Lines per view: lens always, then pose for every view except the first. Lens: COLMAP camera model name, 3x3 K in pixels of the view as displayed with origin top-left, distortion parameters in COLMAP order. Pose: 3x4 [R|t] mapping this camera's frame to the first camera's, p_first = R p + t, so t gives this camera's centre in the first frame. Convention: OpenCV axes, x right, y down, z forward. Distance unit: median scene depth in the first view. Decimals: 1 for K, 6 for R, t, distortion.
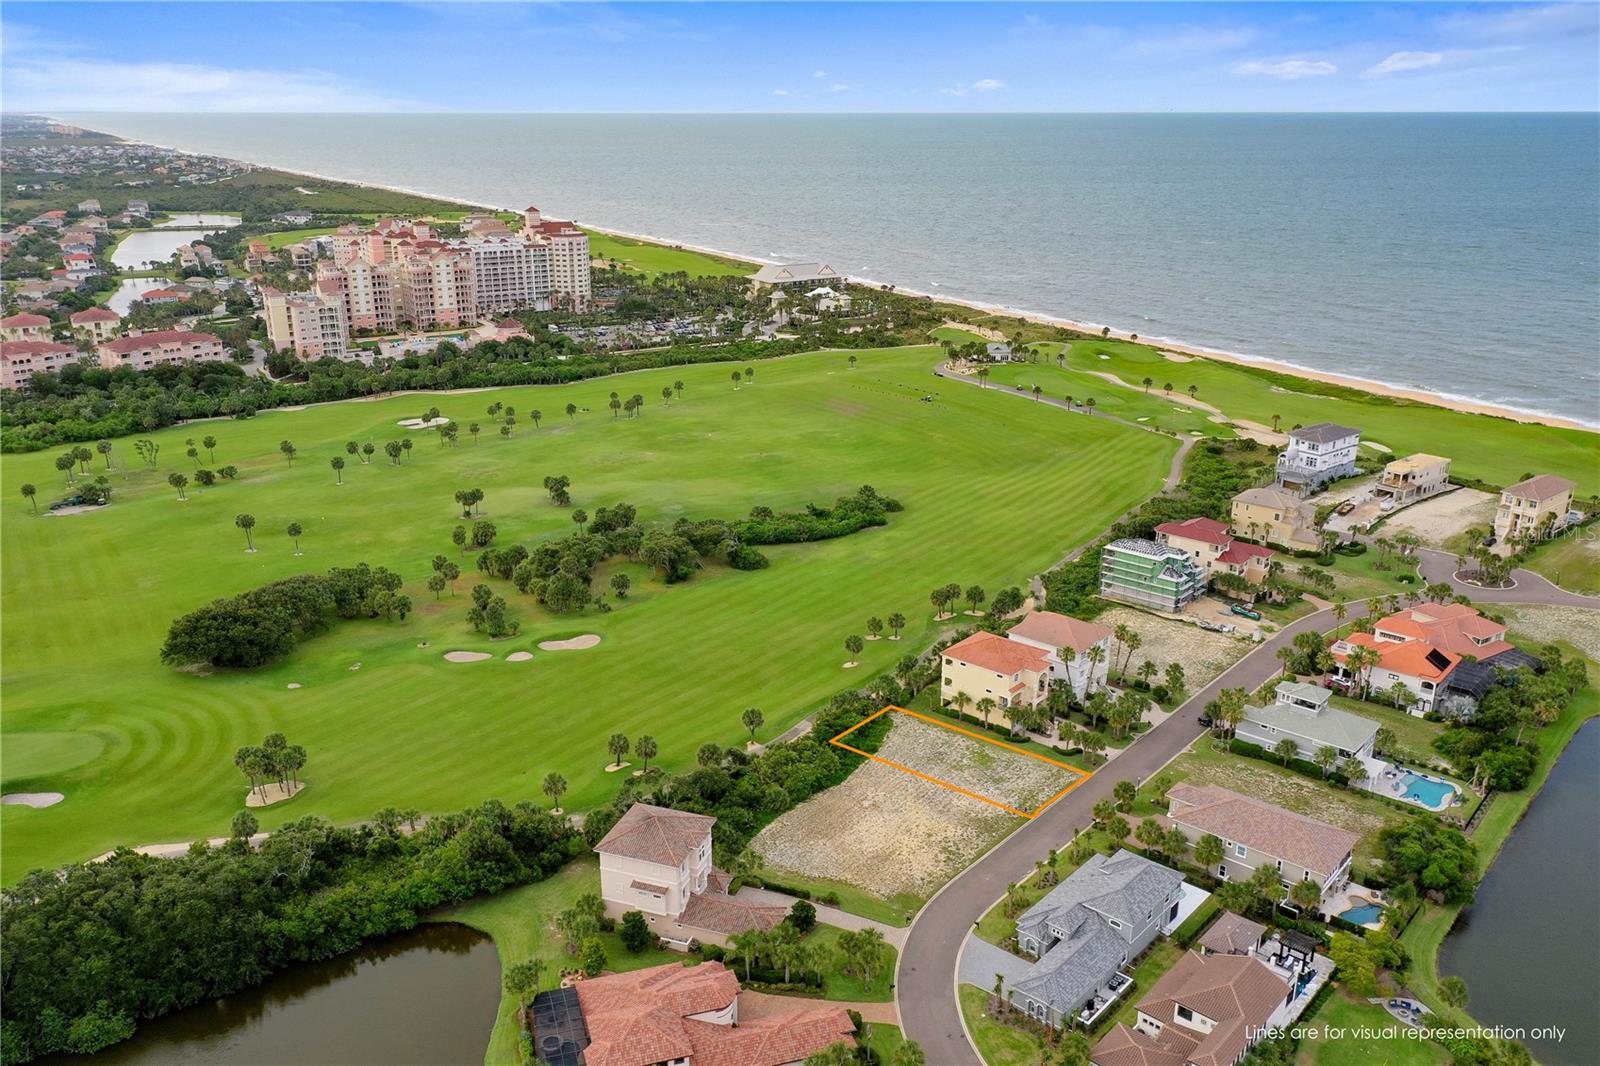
lens RADIAL K [[1275.6, 0, 791.6], [0, 1275.6, 538.2], [0, 0, 1]] dist [0.012720, -0.000071]
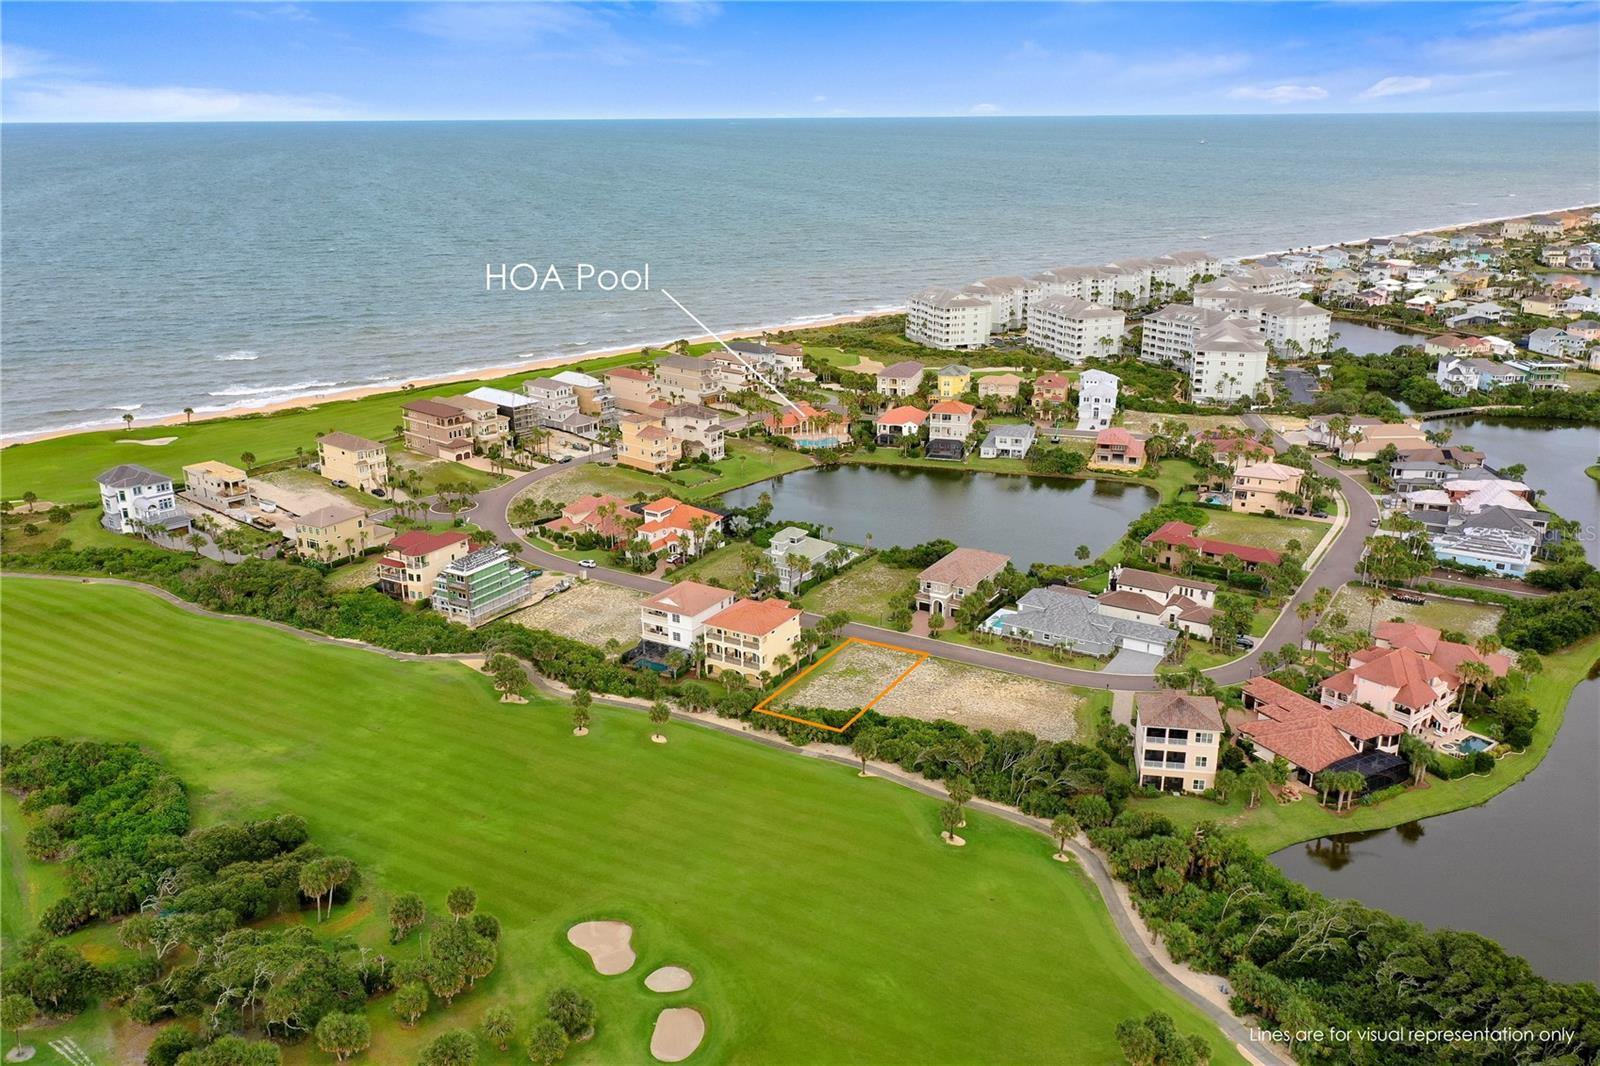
lens RADIAL K [[1285.6, 0, 796.9], [0, 1285.6, 536.6], [0, 0, 1]] dist [0.014305, 0.001717]
pose [[-0.175477, -0.305581, 0.935857, -0.725861], [0.321131, 0.880845, 0.347832, -0.288917], [-0.930636, 0.361569, -0.056437, 0.870096]]
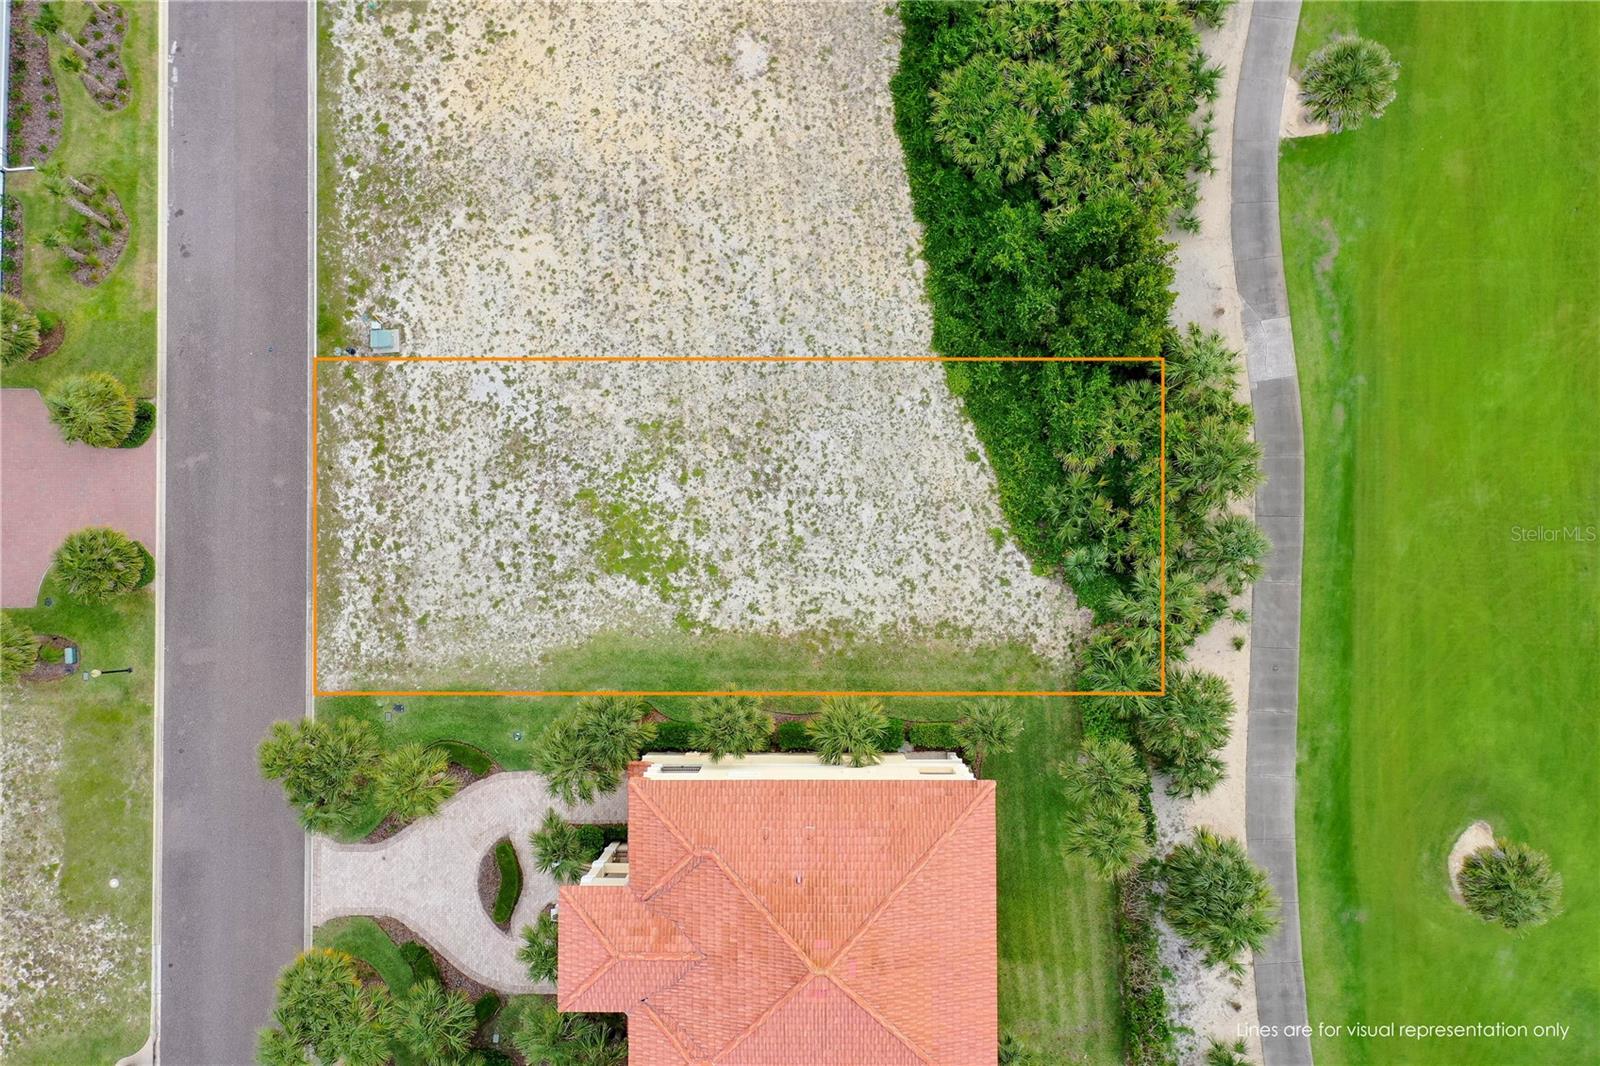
lens RADIAL K [[1285.6, 0, 796.9], [0, 1285.6, 536.6], [0, 0, 1]] dist [0.014305, 0.001717]
pose [[-0.752817, 0.658227, 0.001992, 0.097929], [-0.190126, -0.220344, 0.956713, -0.095604], [0.630173, 0.719852, 0.291025, 0.764698]]
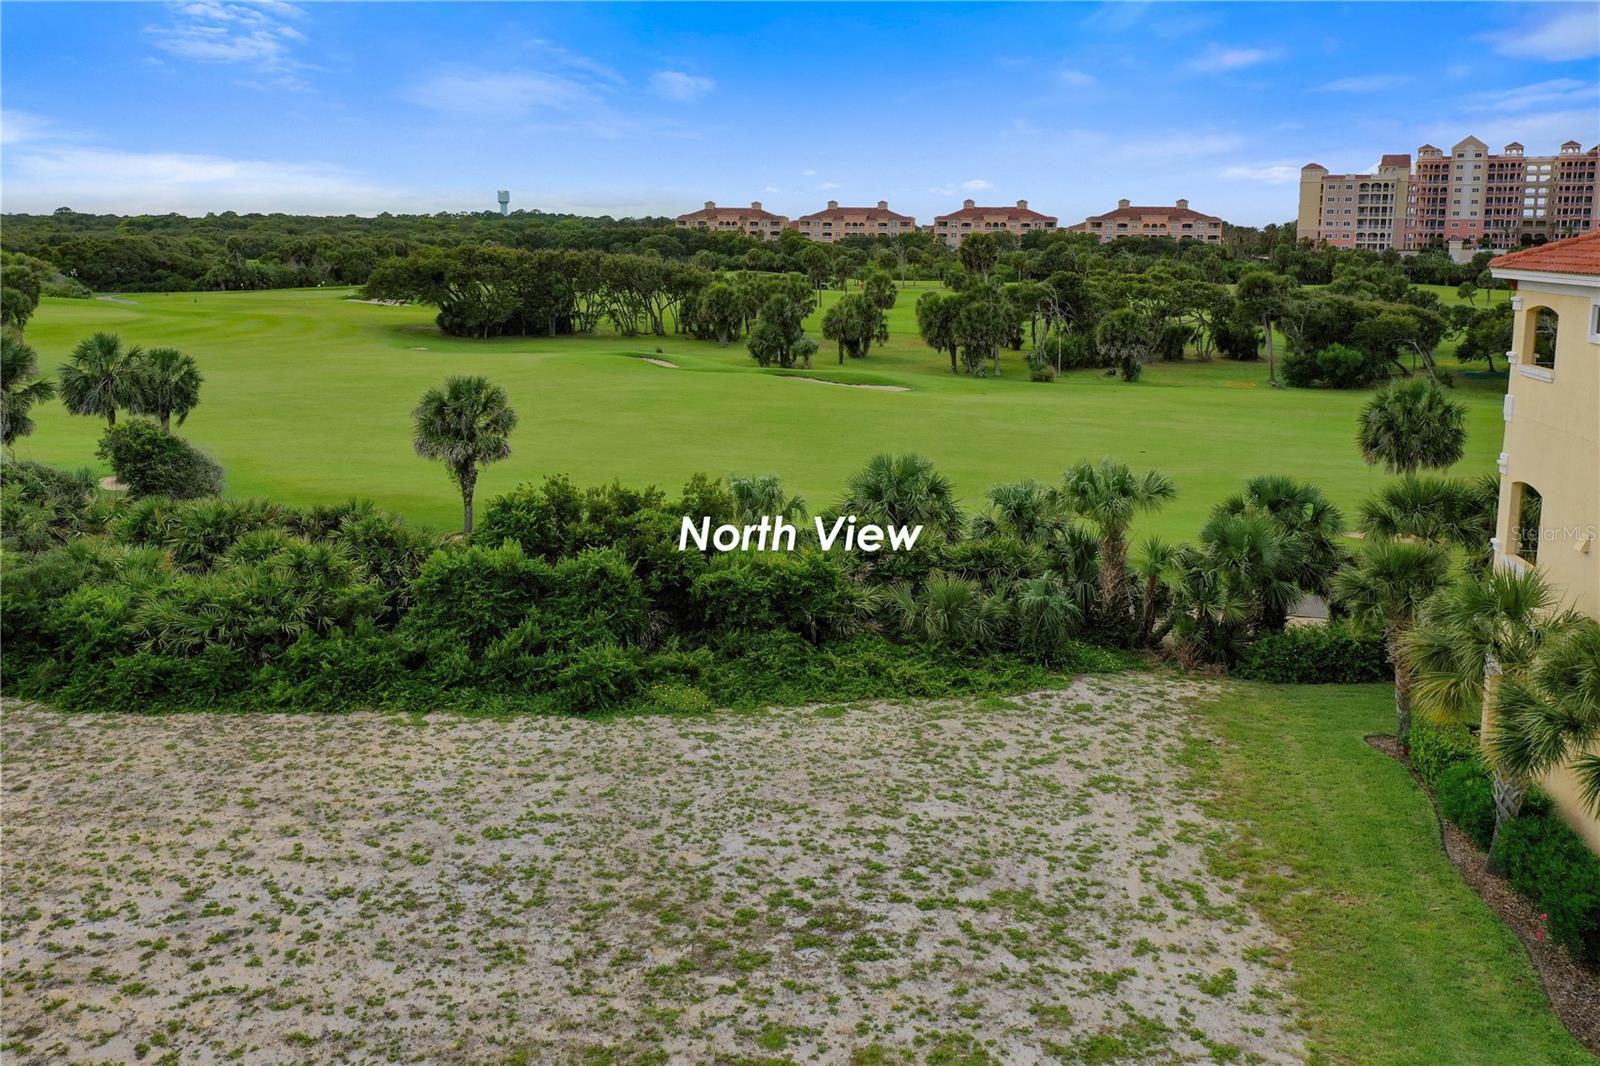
lens RADIAL K [[1311.4, 0, 749.5], [0, 1311.4, 409.6], [0, 0, 1]] dist [0.007348, 0.000790]
pose [[0.508076, 0.120335, -0.852865, 0.162705], [-0.284856, 0.957948, -0.034535, 0.110713], [0.812844, 0.260490, 0.520988, 0.765717]]
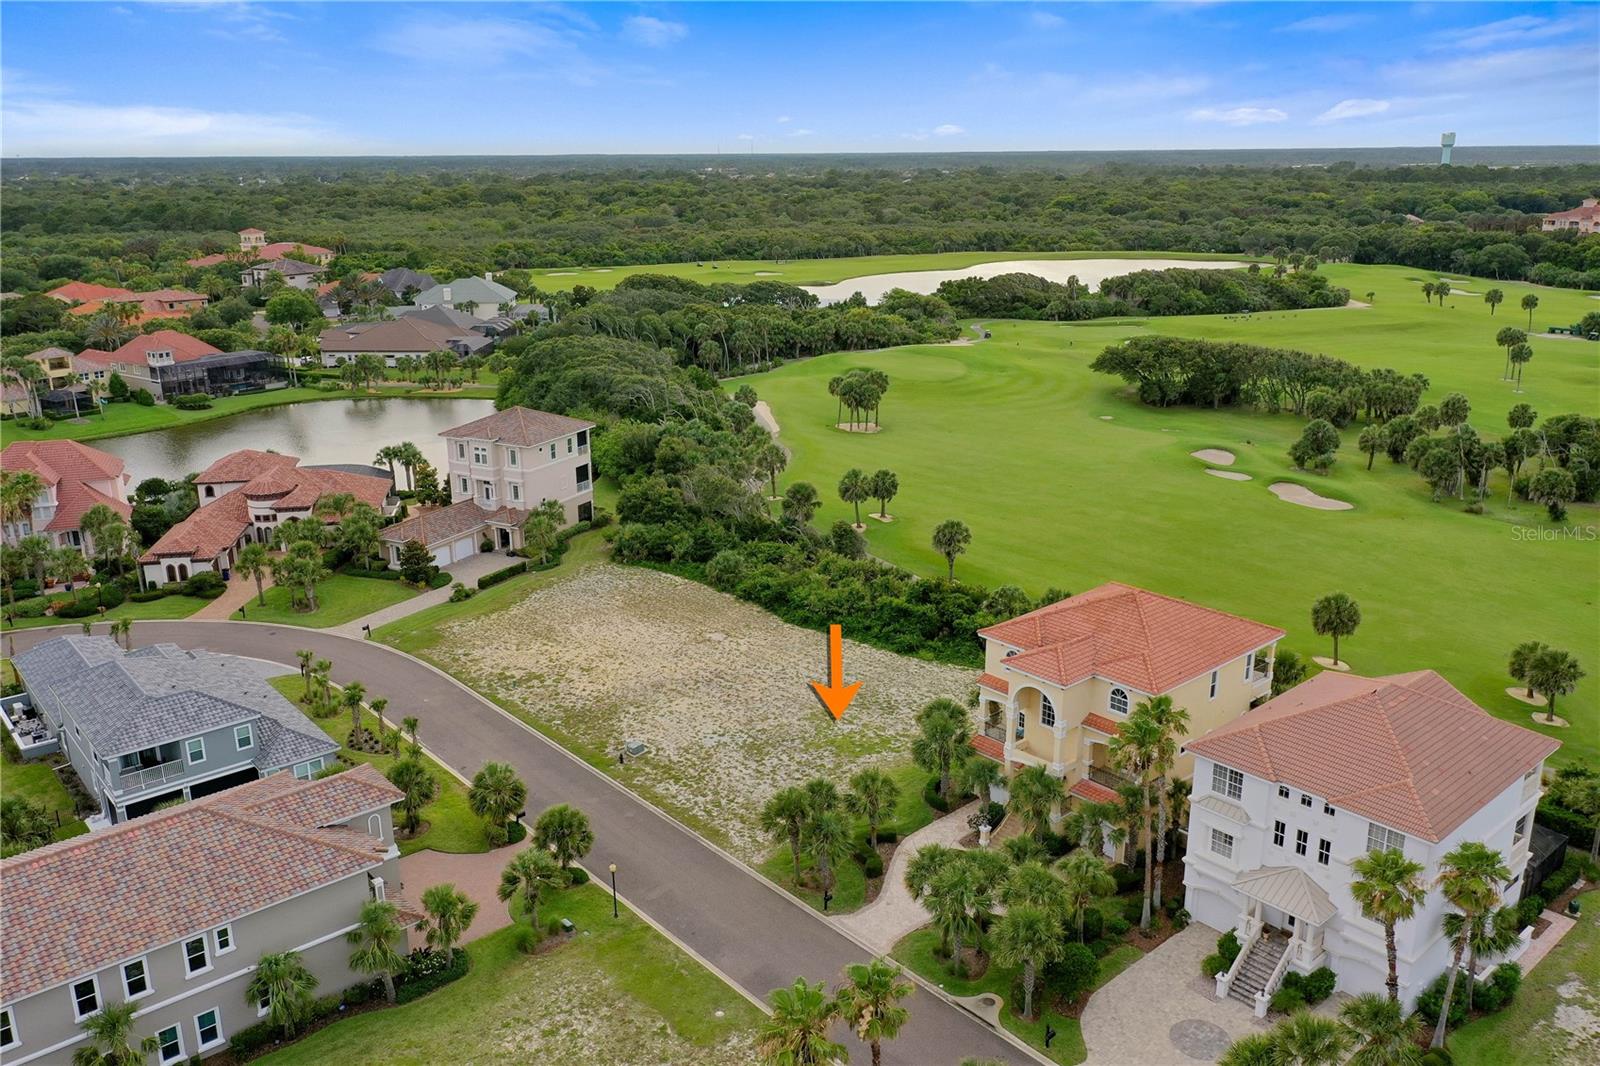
lens RADIAL K [[1263.4, 0, 791.3], [0, 1263.4, 540.4], [0, 0, 1]] dist [0.013409, 0.002338]
pose [[-0.135952, 0.292105, -0.946674, 0.441466], [-0.311249, 0.894572, 0.320727, -0.017418], [0.940554, 0.338255, -0.030701, 0.791103]]
